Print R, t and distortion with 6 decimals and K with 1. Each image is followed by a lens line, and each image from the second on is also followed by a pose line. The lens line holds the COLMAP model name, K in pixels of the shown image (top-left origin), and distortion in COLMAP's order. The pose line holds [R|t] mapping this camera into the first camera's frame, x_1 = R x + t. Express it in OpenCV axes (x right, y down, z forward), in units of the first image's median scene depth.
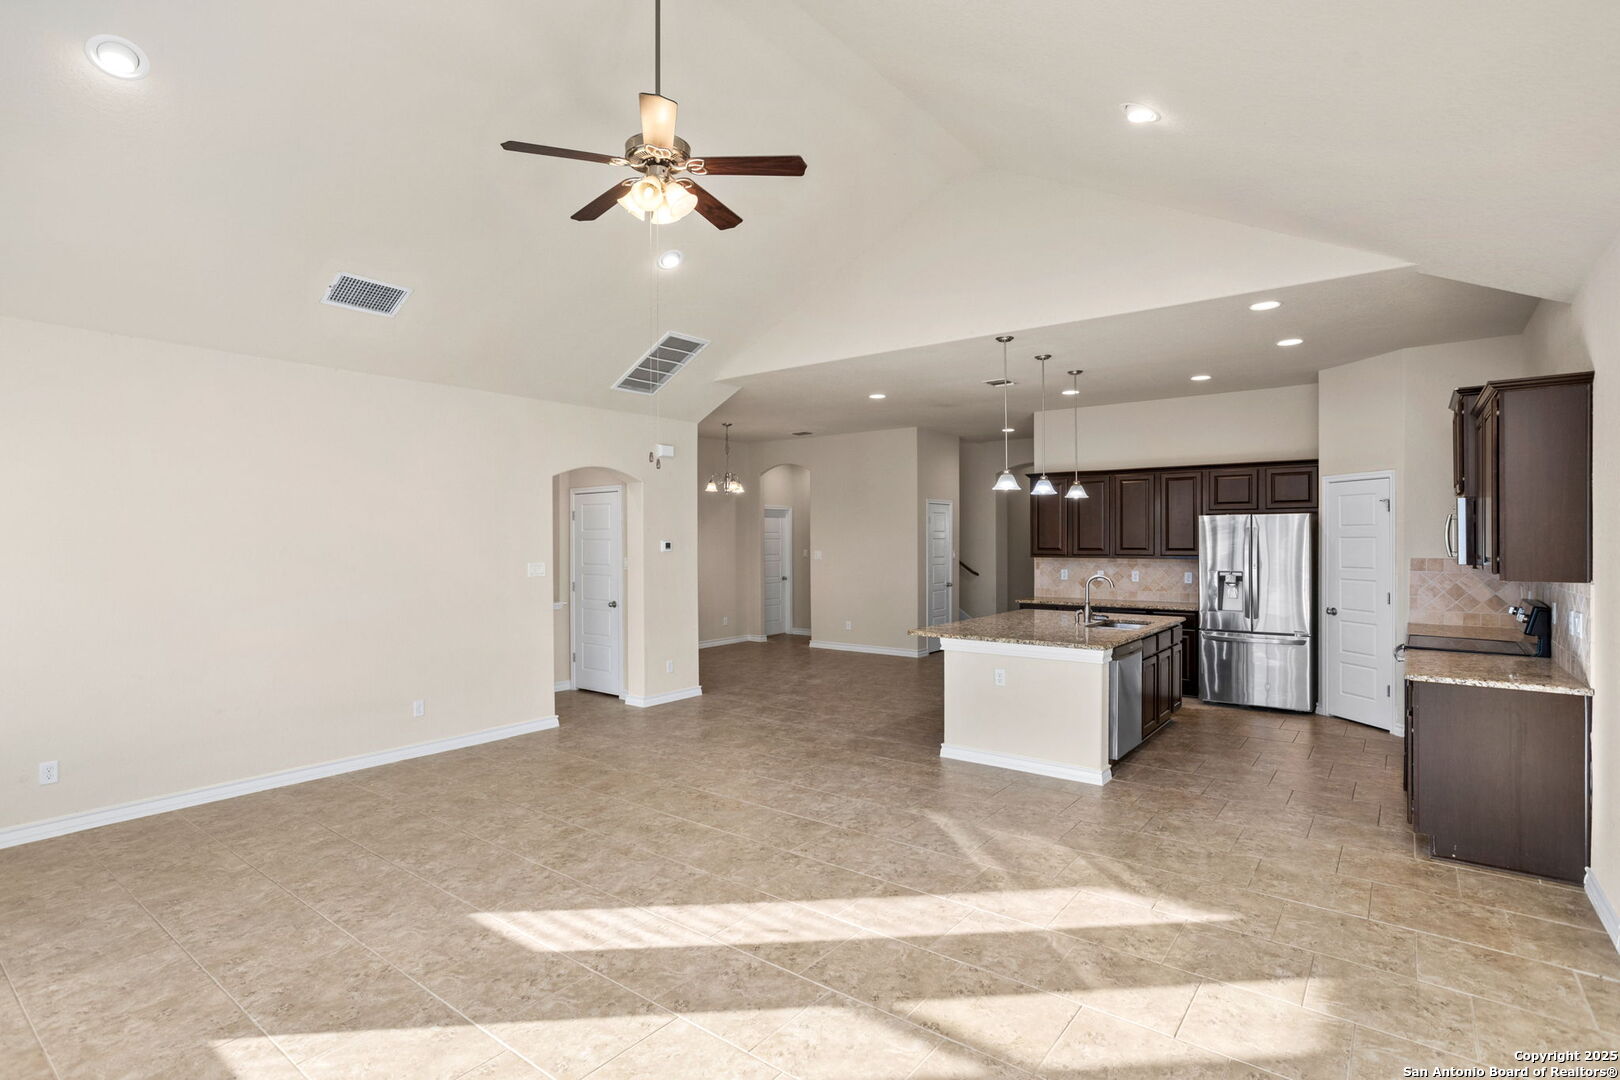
lens RADIAL K [[802.7, 0, 803.9], [0, 802.7, 538.5], [0, 0, 1]] dist [-0.003990, 0.001046]
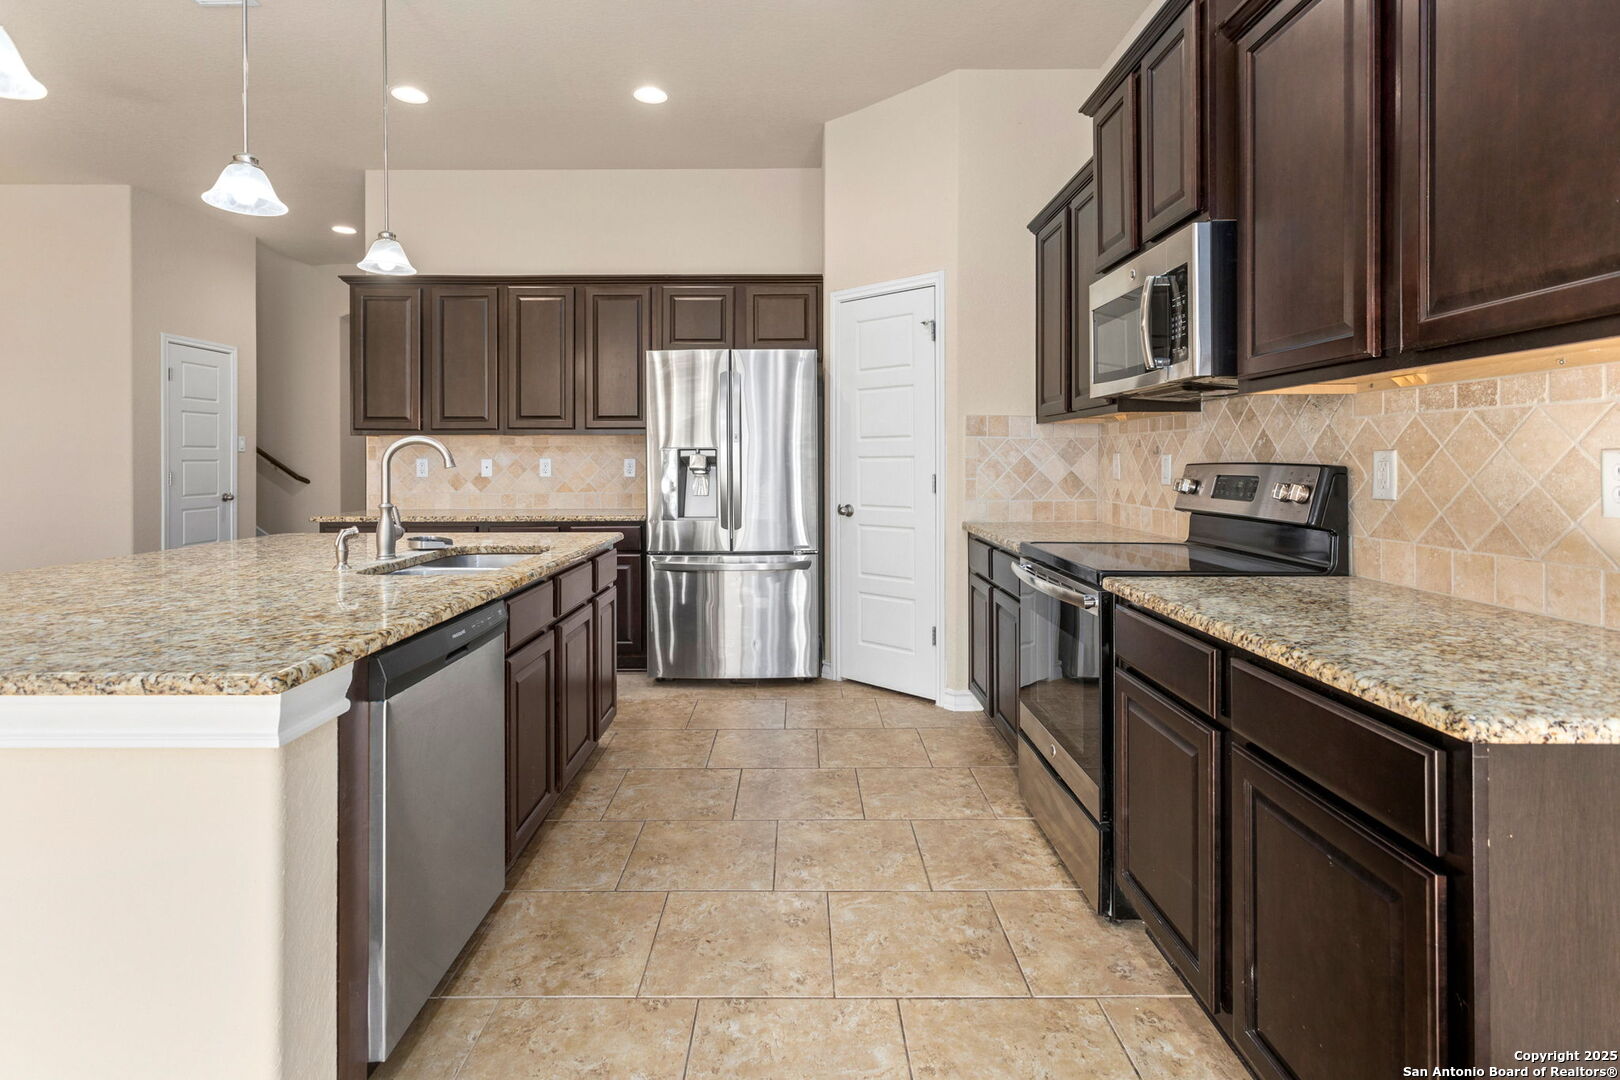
lens RADIAL K [[802.7, 0, 802.3], [0, 802.7, 455.2], [0, 0, 1]] dist [-0.003990, 0.001046]
pose [[0.792795, 0.005890, 0.609460, 0.243034], [0.000086, 0.999952, -0.009777, 0.051202], [-0.609489, 0.007804, 0.792756, 0.501121]]
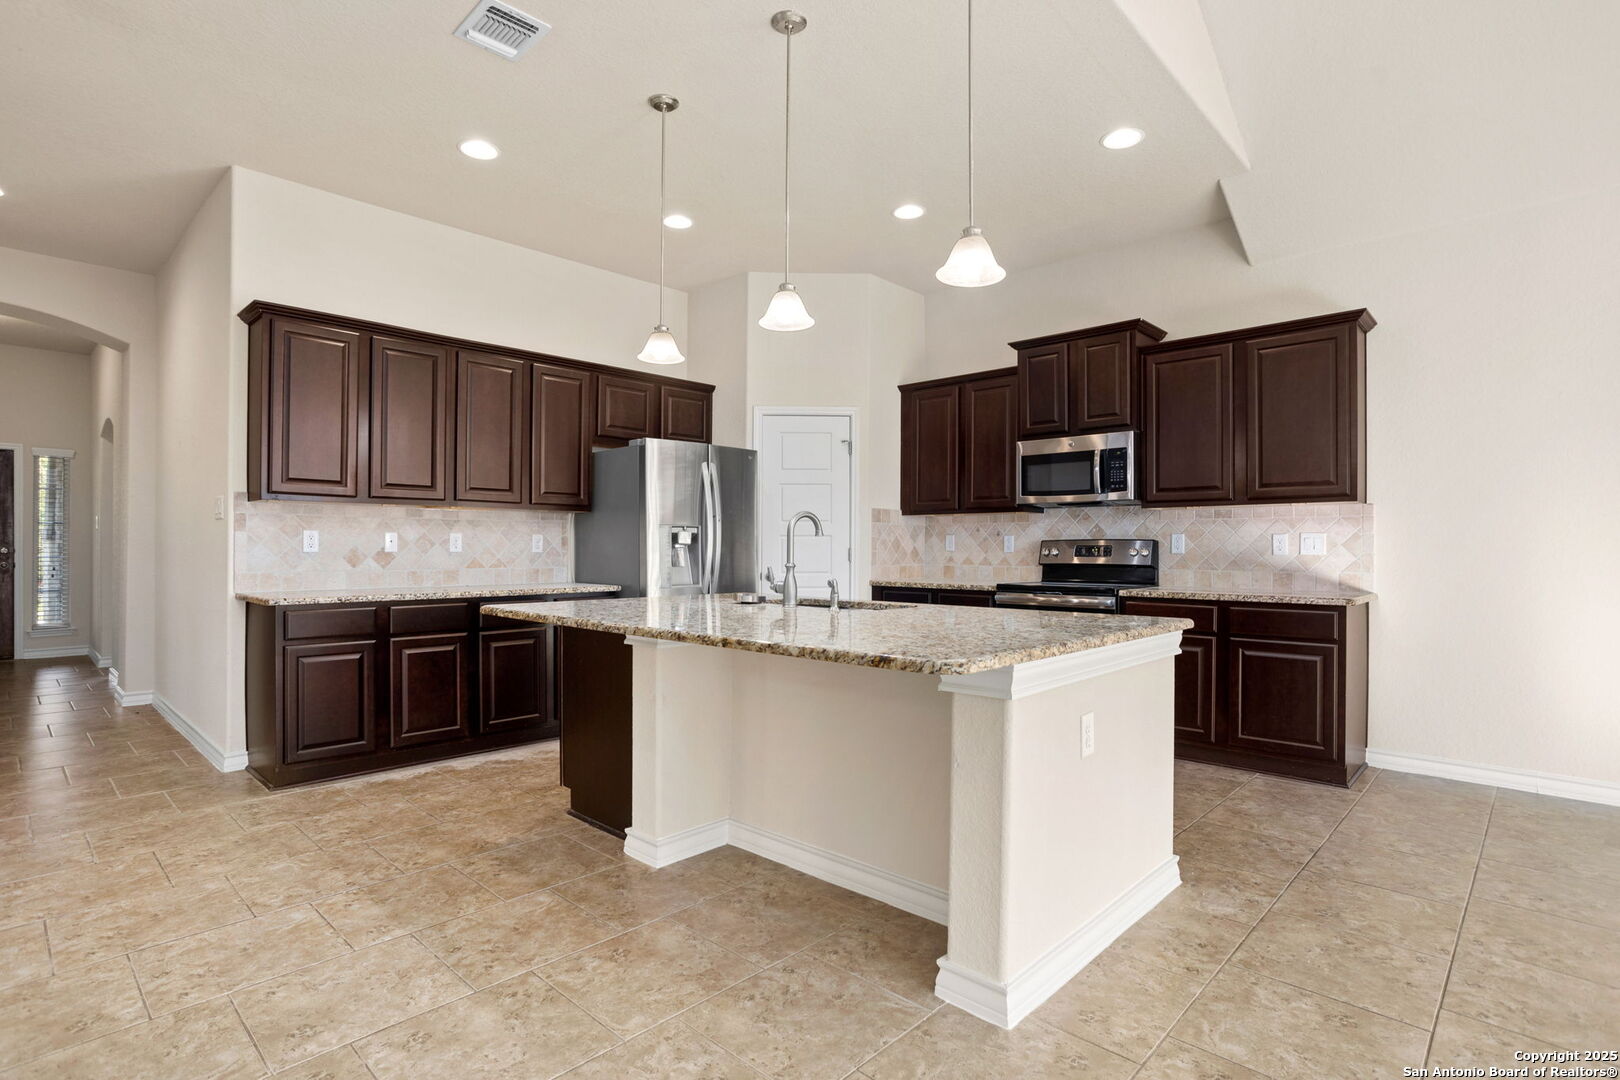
lens RADIAL K [[802.7, 0, 820.5], [0, 802.7, 555.7], [0, 0, 1]] dist [-0.003990, 0.001046]
pose [[0.103260, -0.004820, 0.994643, -0.124340], [-0.001441, 0.999986, 0.004996, 0.062101], [-0.994653, -0.001949, 0.103252, 0.815529]]
